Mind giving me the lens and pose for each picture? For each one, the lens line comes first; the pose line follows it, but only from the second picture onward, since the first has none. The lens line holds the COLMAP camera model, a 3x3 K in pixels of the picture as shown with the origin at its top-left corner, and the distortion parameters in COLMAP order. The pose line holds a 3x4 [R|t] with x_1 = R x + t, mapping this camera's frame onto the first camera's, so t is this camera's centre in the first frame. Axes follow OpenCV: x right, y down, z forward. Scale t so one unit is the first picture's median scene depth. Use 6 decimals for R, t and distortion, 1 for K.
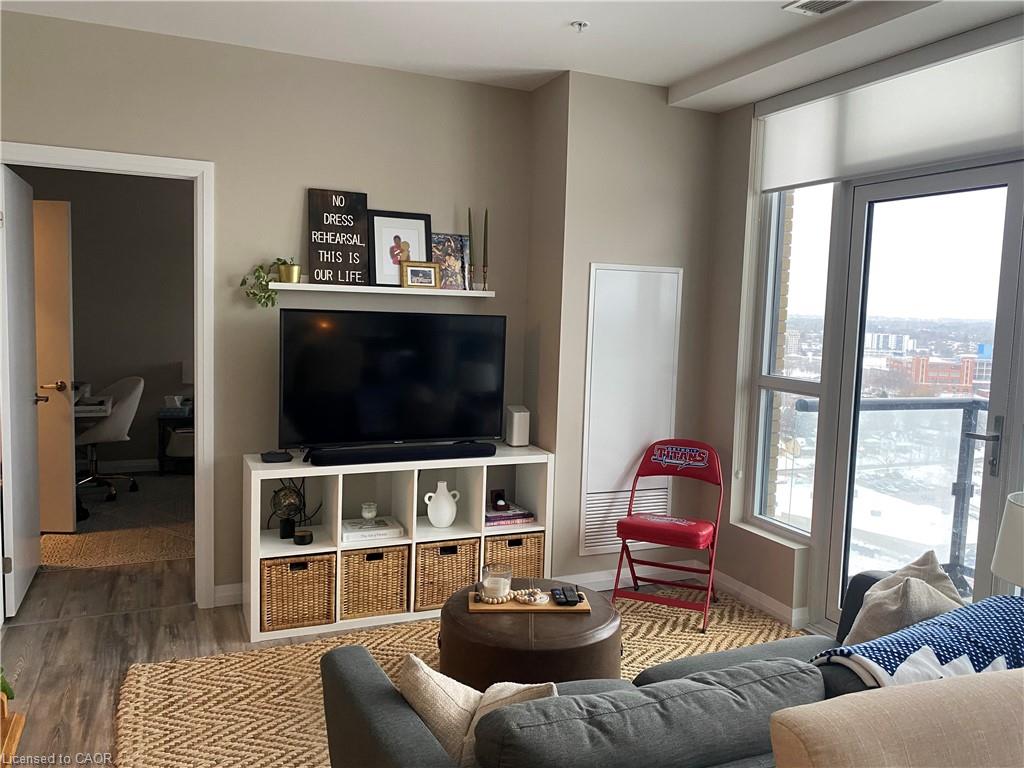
lens RADIAL K [[794.6, 0, 512.0], [0, 794.6, 384.0], [0, 0, 1]] dist [0.076894, -0.153625]
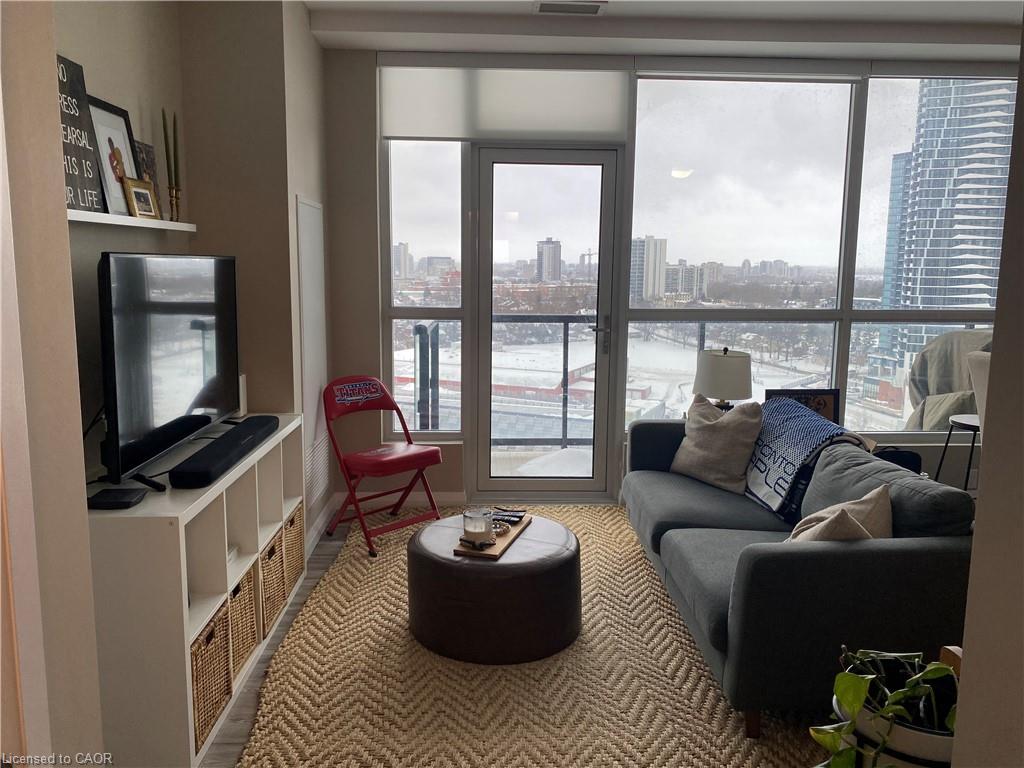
lens RADIAL K [[794.6, 0, 512.0], [0, 794.6, 384.0], [0, 0, 1]] dist [0.076894, -0.153625]
pose [[0.361066, -0.164070, 0.917994, -0.686106], [0.087552, 0.986017, 0.141792, -0.050114], [-0.928421, 0.029176, 0.370382, 0.456144]]
